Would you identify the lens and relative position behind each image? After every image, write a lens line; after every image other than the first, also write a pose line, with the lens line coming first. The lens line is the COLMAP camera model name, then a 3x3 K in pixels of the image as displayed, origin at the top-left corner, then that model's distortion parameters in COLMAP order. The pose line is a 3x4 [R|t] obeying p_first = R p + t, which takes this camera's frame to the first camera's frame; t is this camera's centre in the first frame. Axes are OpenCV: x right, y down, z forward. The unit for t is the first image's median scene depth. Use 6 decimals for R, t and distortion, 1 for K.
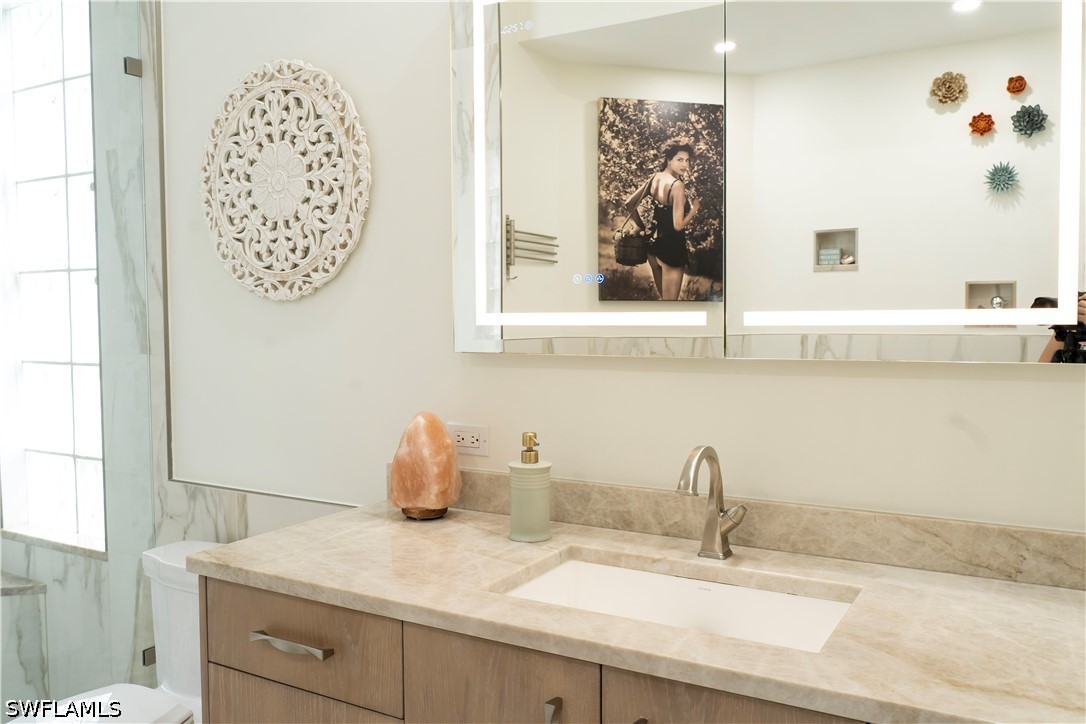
lens RADIAL K [[870.2, 0, 551.7], [0, 870.2, 360.4], [0, 0, 1]] dist [-0.007894, -0.009999]
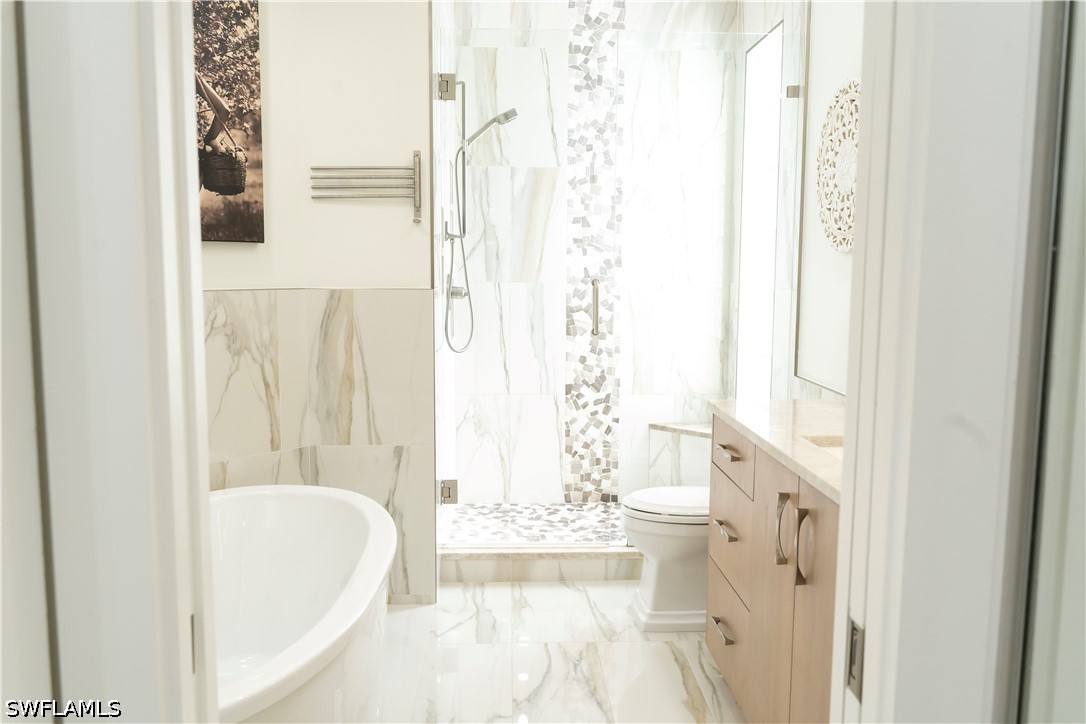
lens RADIAL K [[871.8, 0, 540.1], [0, 871.8, 361.2], [0, 0, 1]] dist [0.007258, -0.015469]
pose [[0.533572, 0.102638, -0.839503, 0.675070], [-0.051234, 0.994709, 0.089050, 0.005864], [0.844201, -0.004503, 0.536008, -0.179792]]
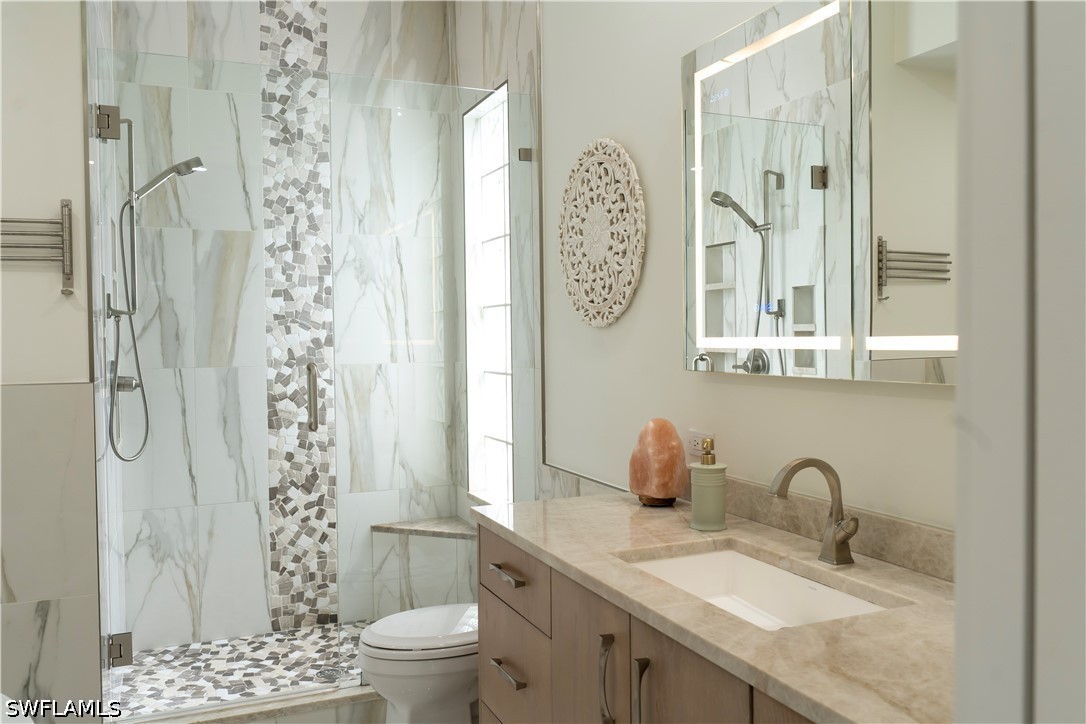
lens RADIAL K [[871.8, 0, 543.2], [0, 871.8, 359.4], [0, 0, 1]] dist [0.007258, -0.015469]
pose [[0.799914, 0.010747, -0.600019, 0.420945], [-0.022699, 0.999666, -0.012356, -0.004354], [0.599686, 0.023504, 0.799891, -0.073055]]
